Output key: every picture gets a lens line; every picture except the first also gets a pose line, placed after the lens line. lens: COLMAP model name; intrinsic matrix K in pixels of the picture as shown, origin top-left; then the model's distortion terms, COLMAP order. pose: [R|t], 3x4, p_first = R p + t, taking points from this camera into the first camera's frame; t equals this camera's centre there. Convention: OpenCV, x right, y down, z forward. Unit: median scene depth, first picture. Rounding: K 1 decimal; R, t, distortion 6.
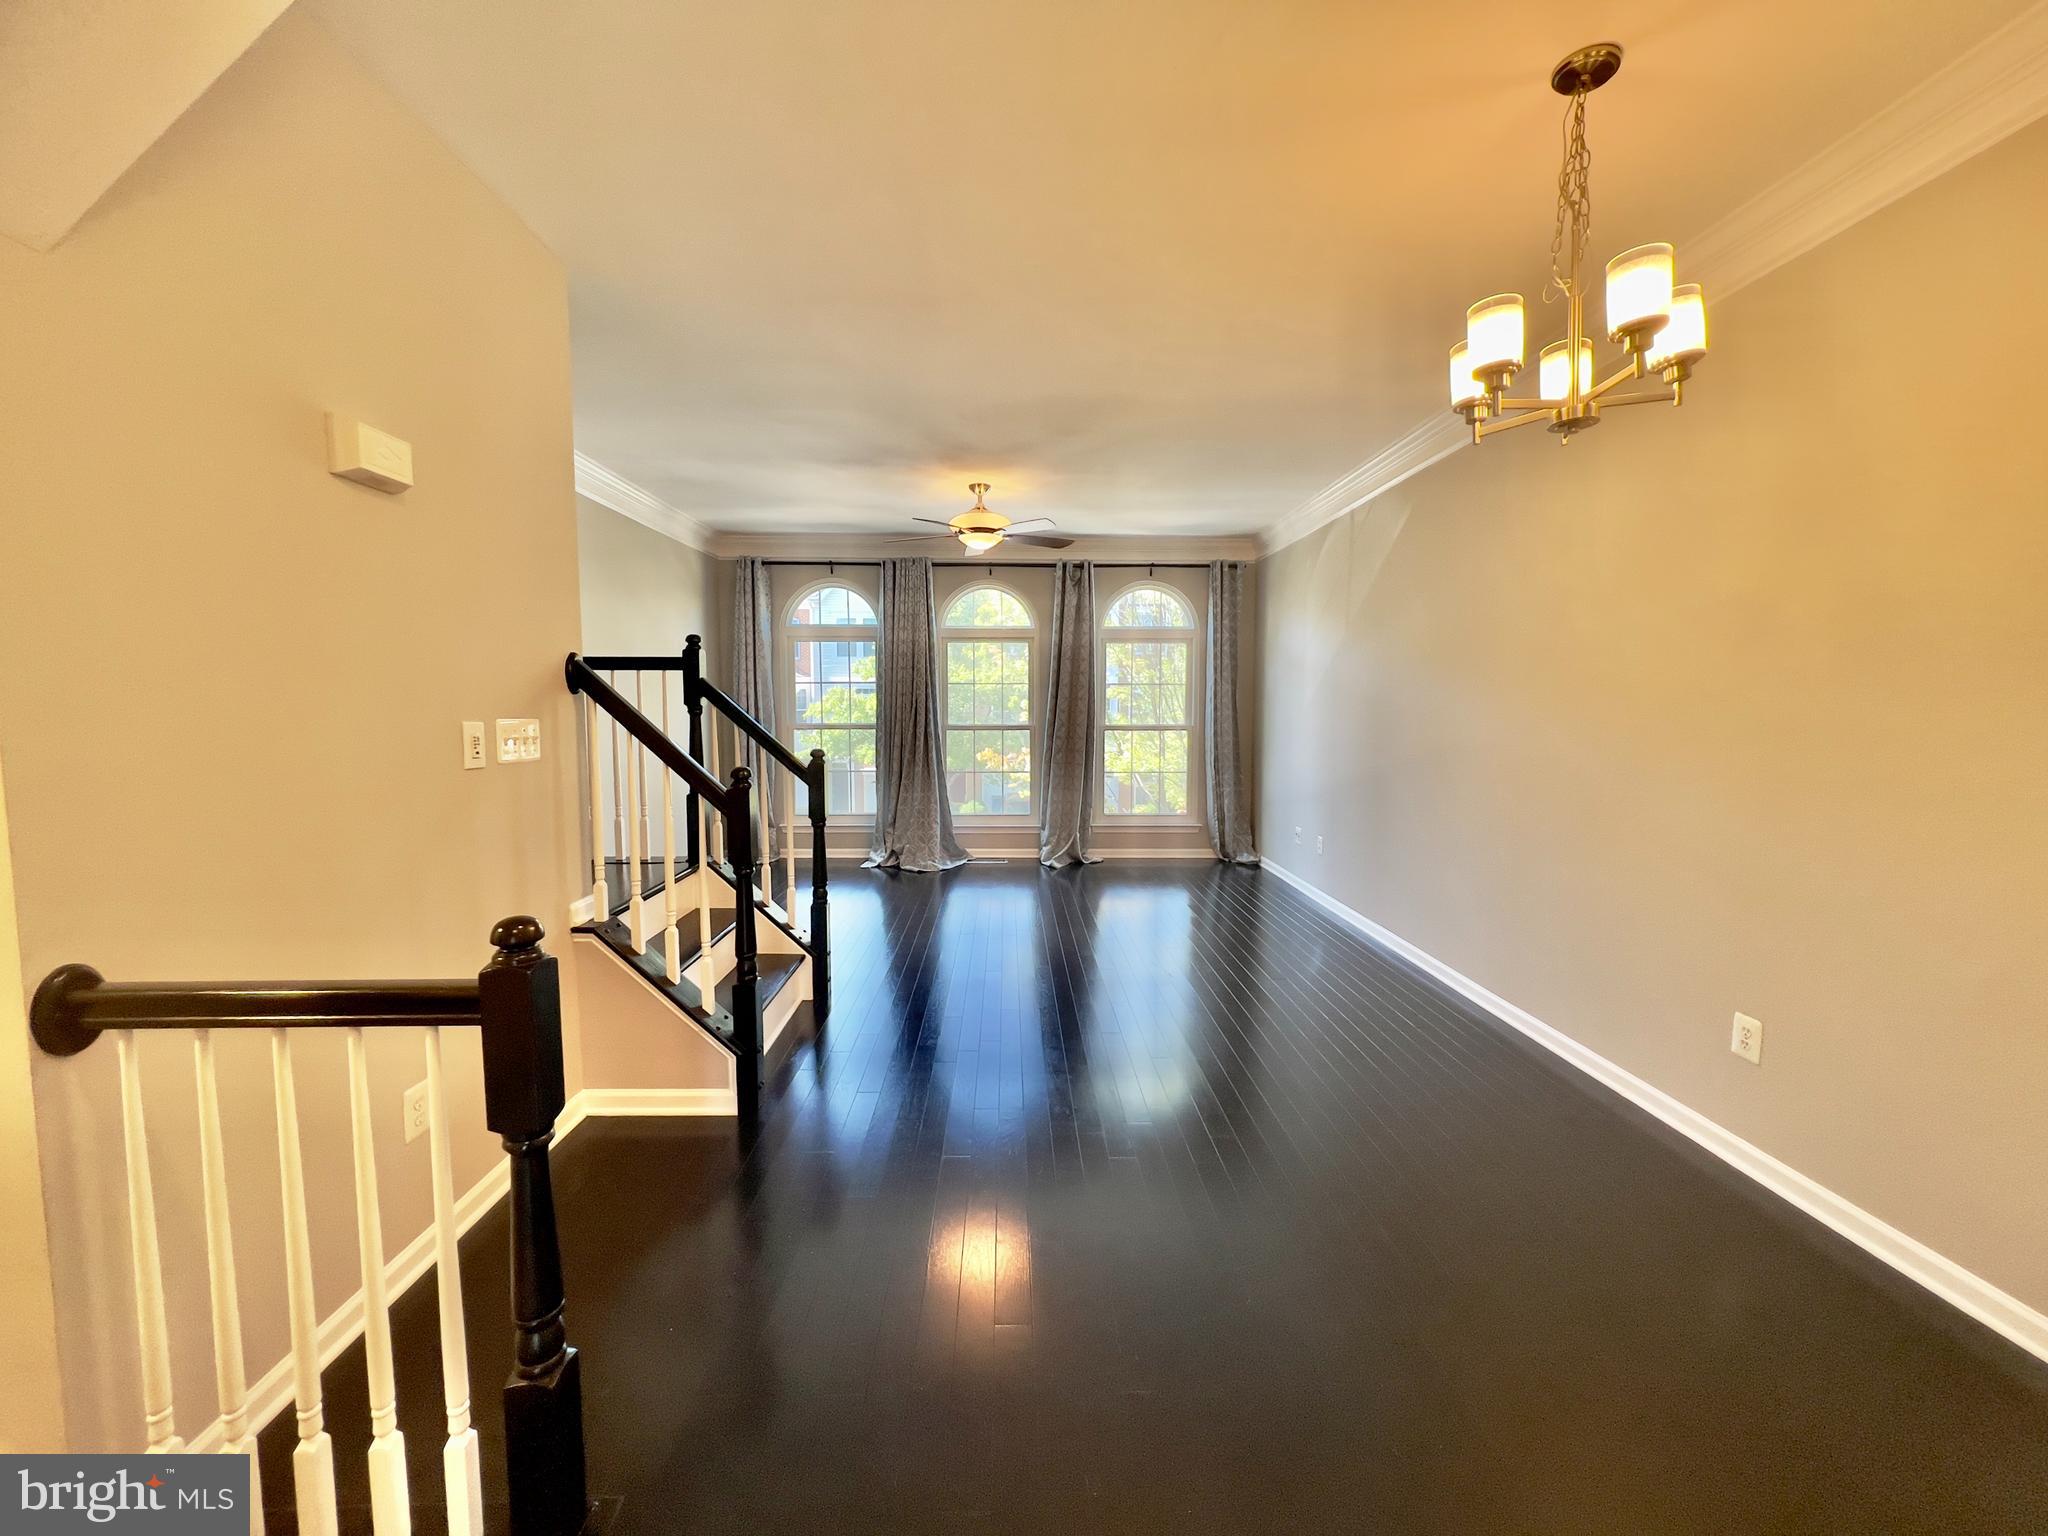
lens RADIAL K [[820.8, 0, 1024.5], [0, 820.8, 768.3], [0, 0, 1]] dist [-0.004478, -0.000303]
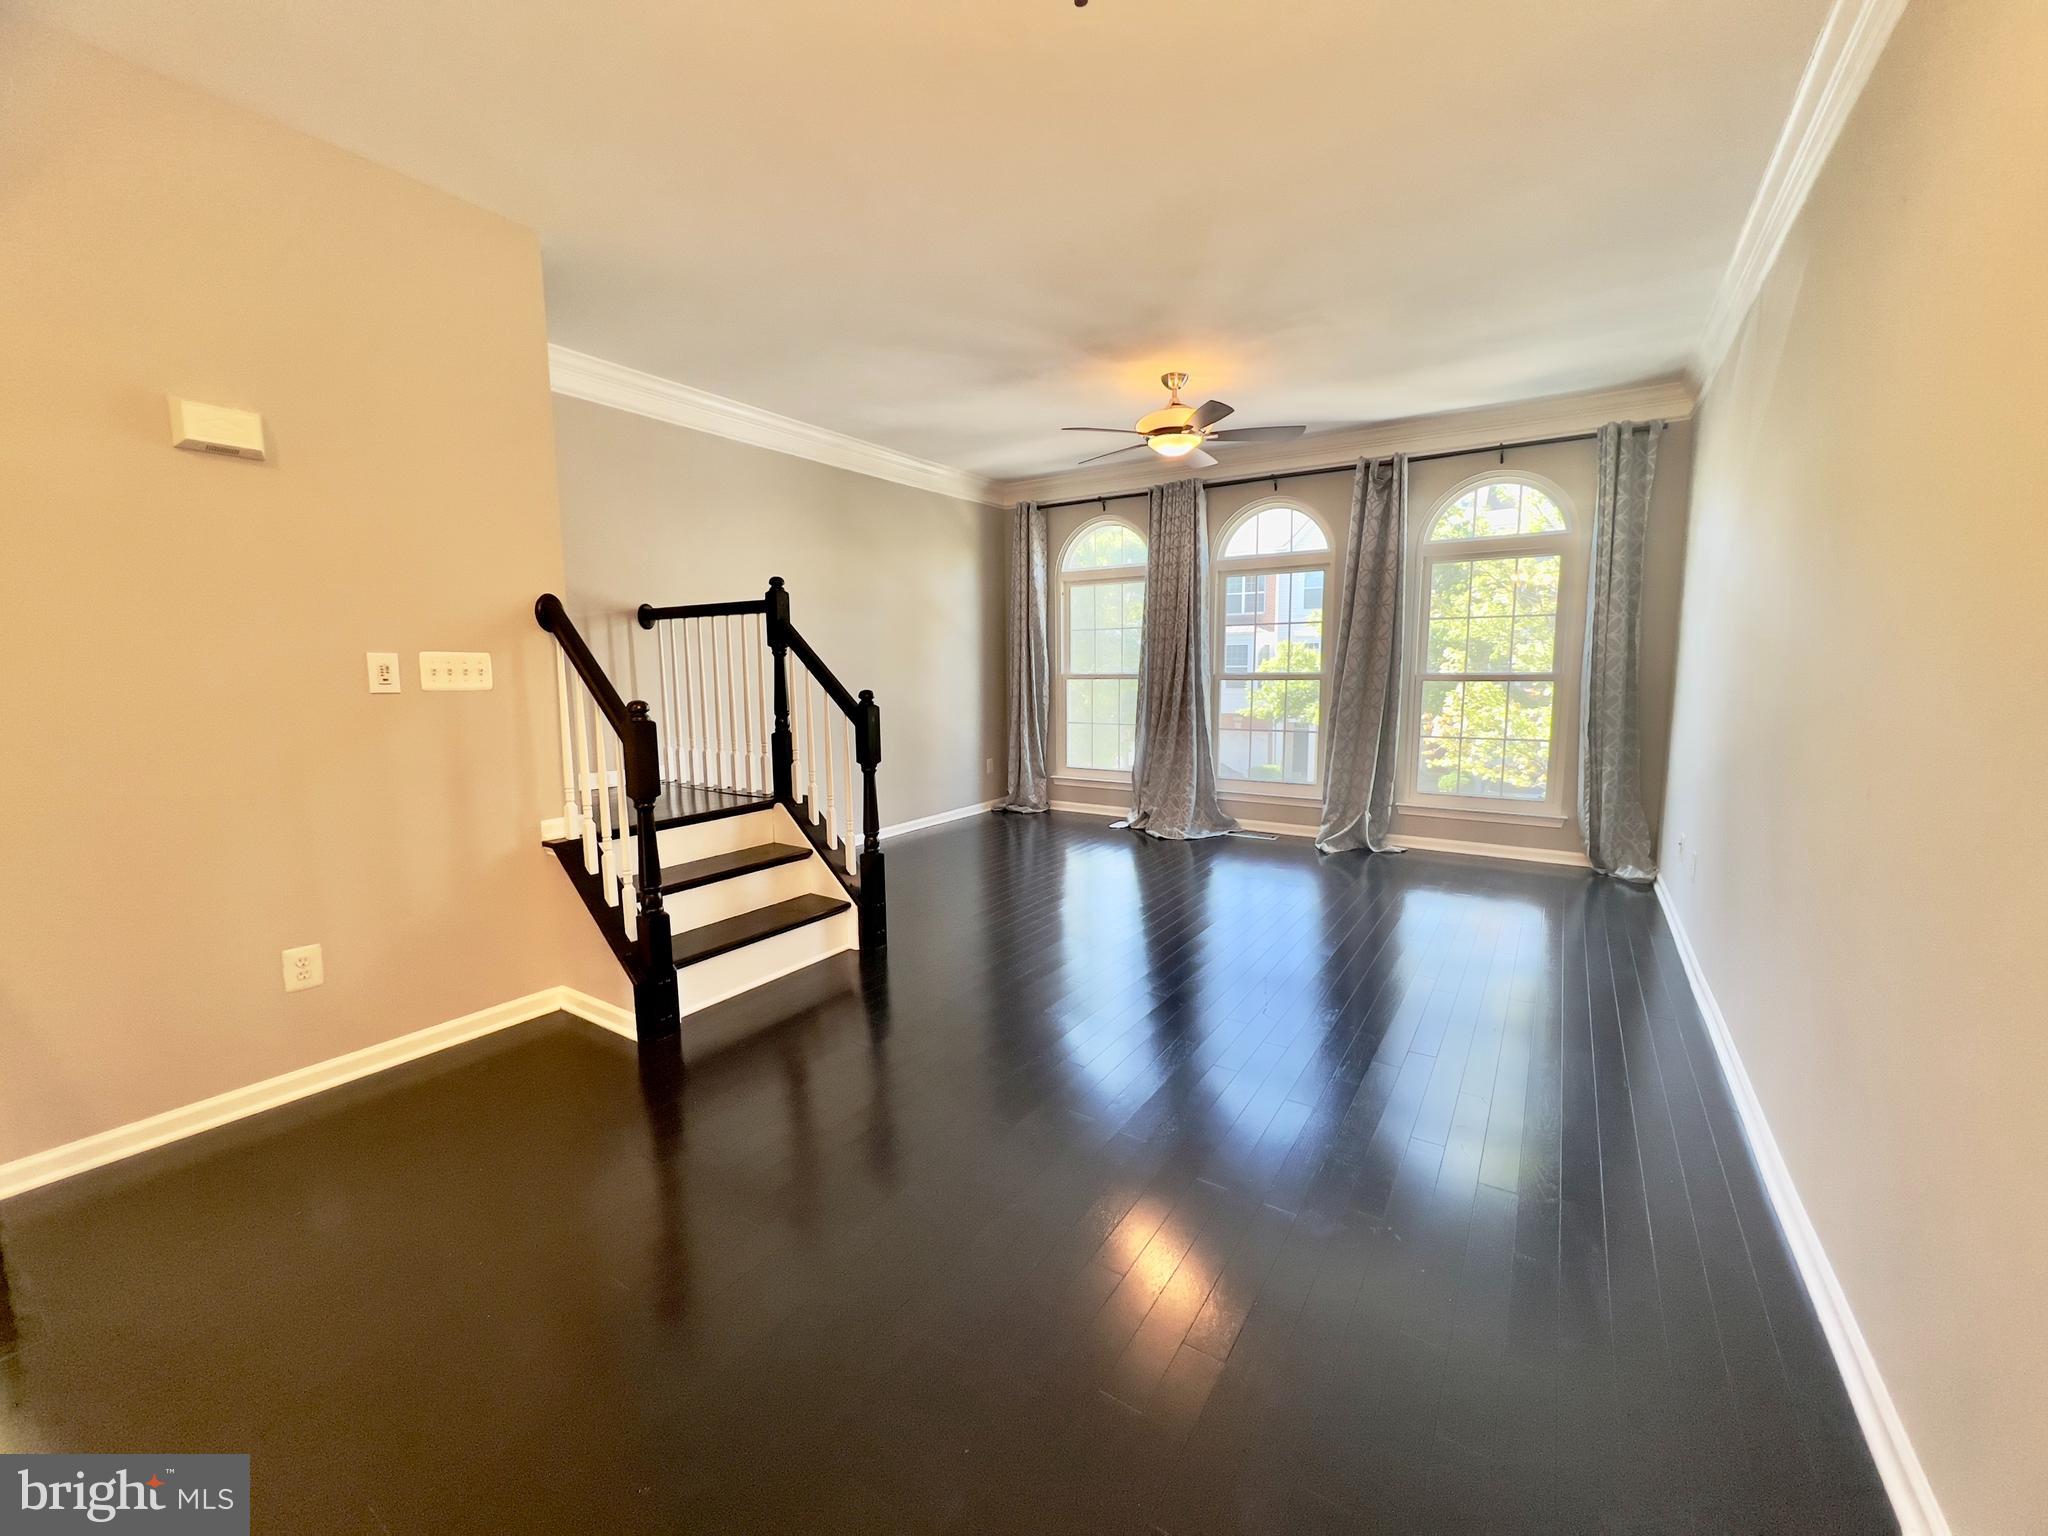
lens RADIAL K [[820.8, 0, 1030.9], [0, 820.8, 768.8], [0, 0, 1]] dist [-0.004478, -0.000303]
pose [[0.822382, 0.062606, -0.565481, 0.245153], [-0.034528, 0.997587, 0.060230, 0.001752], [0.567887, -0.030007, 0.822559, 0.180274]]
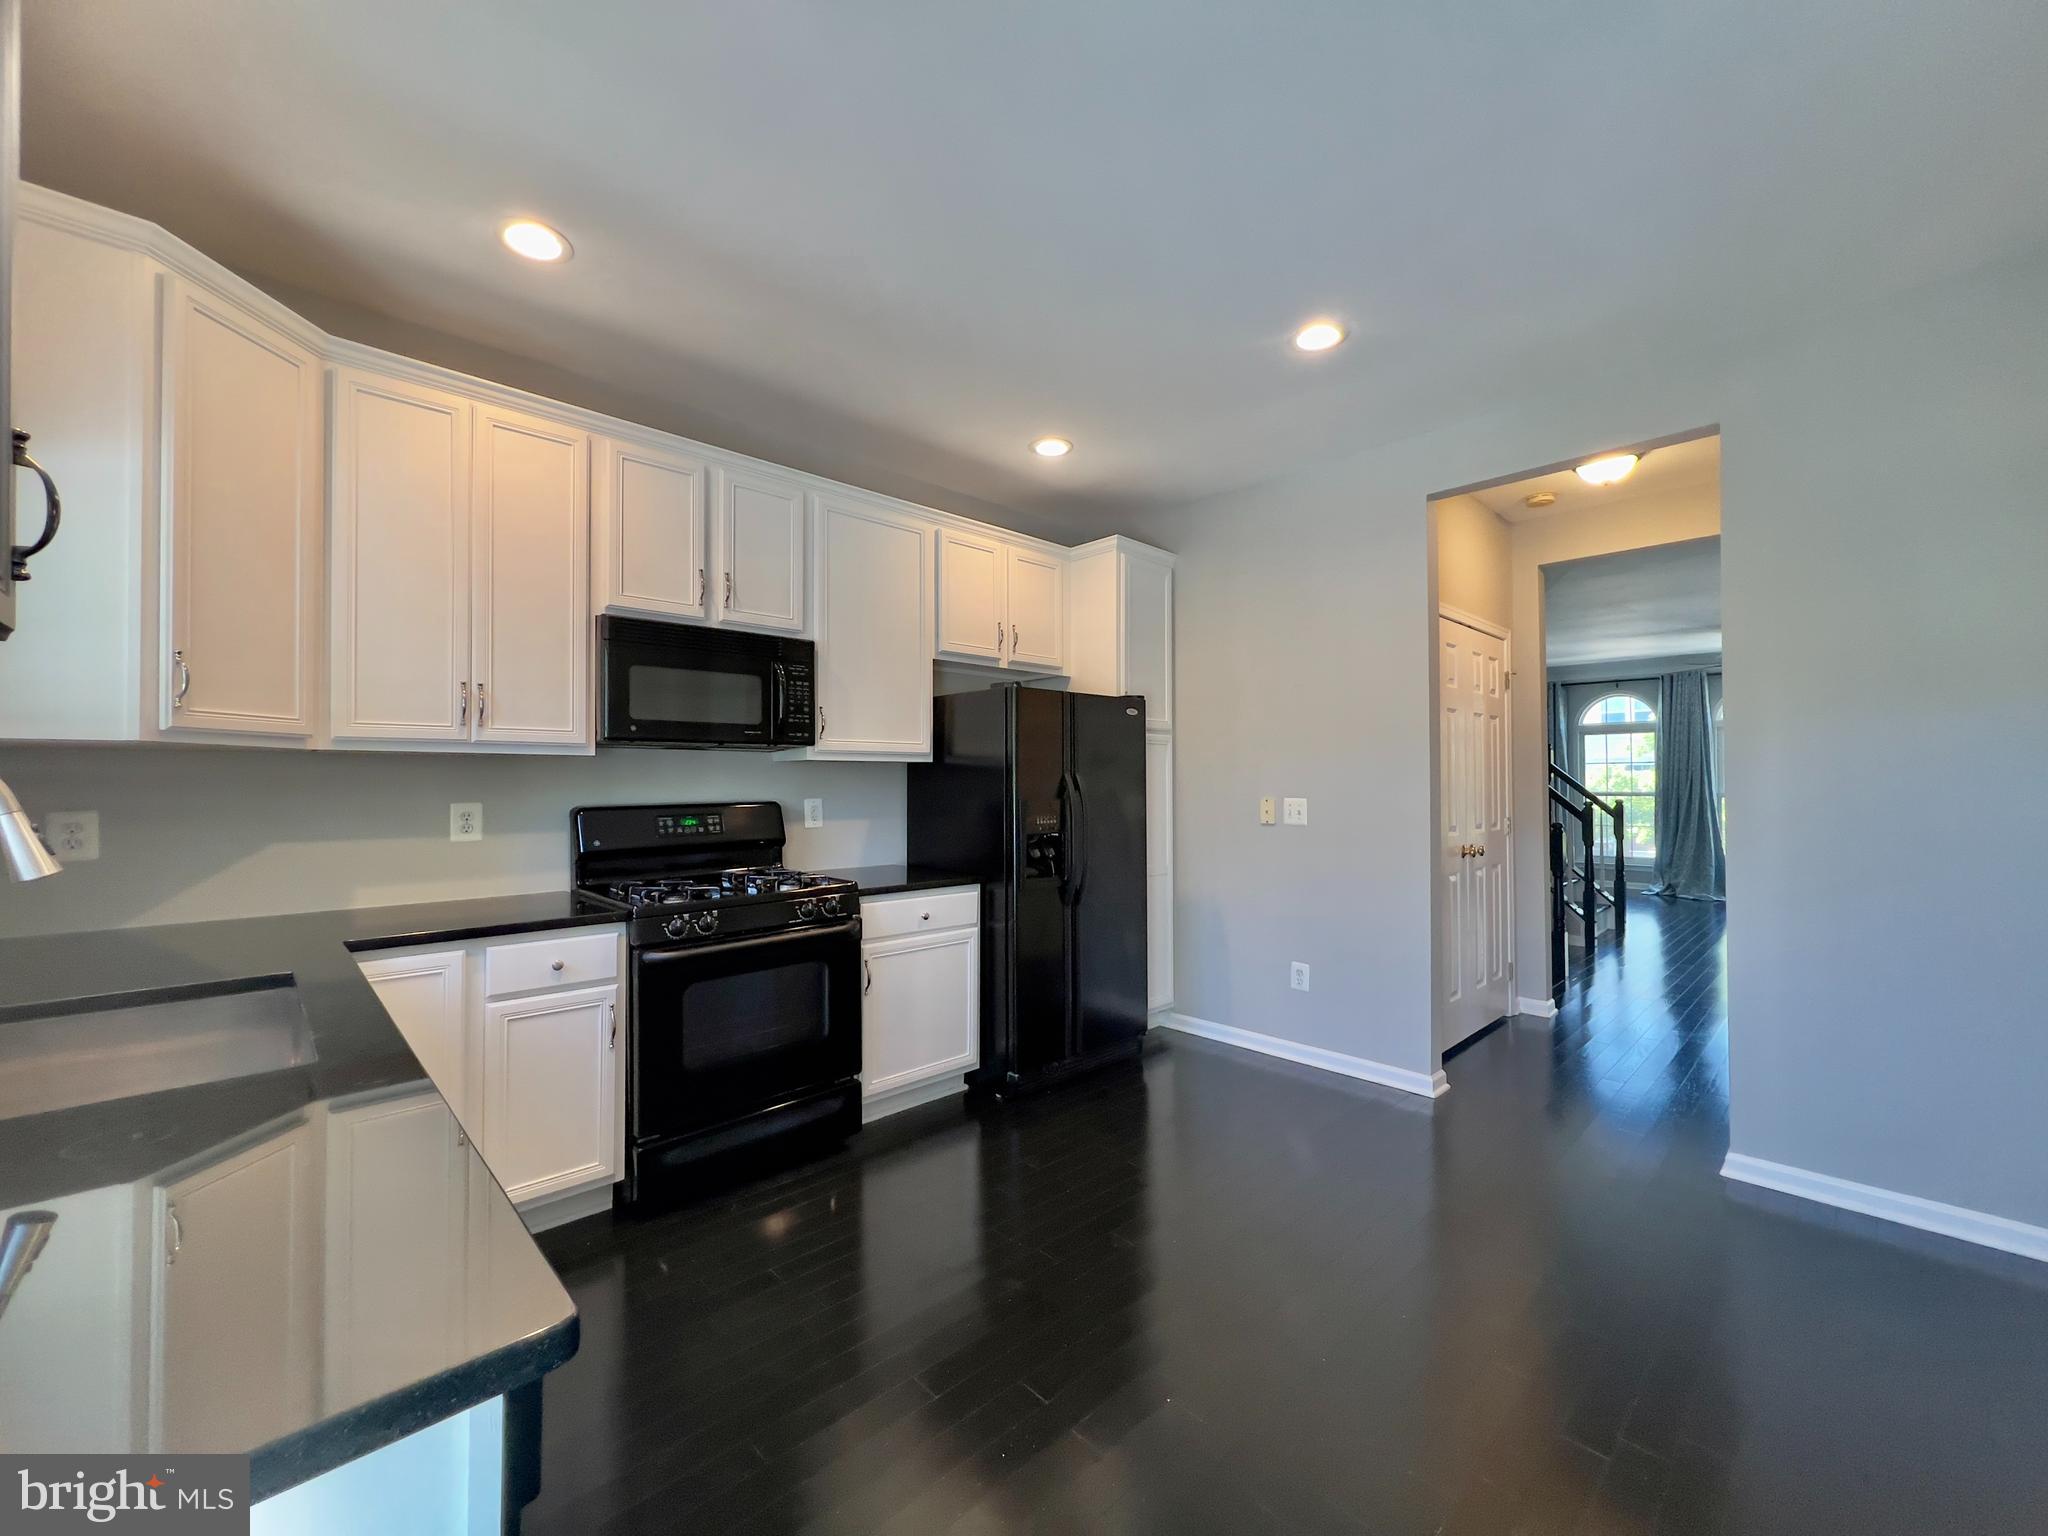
lens RADIAL K [[820.8, 0, 1011.9], [0, 820.8, 777.1], [0, 0, 1]] dist [-0.004478, -0.000303]
pose [[0.665103, -0.009783, -0.746687, 0.130870], [-0.052762, 0.996800, -0.060057, 0.061643], [0.744885, 0.079341, 0.662458, -0.736203]]
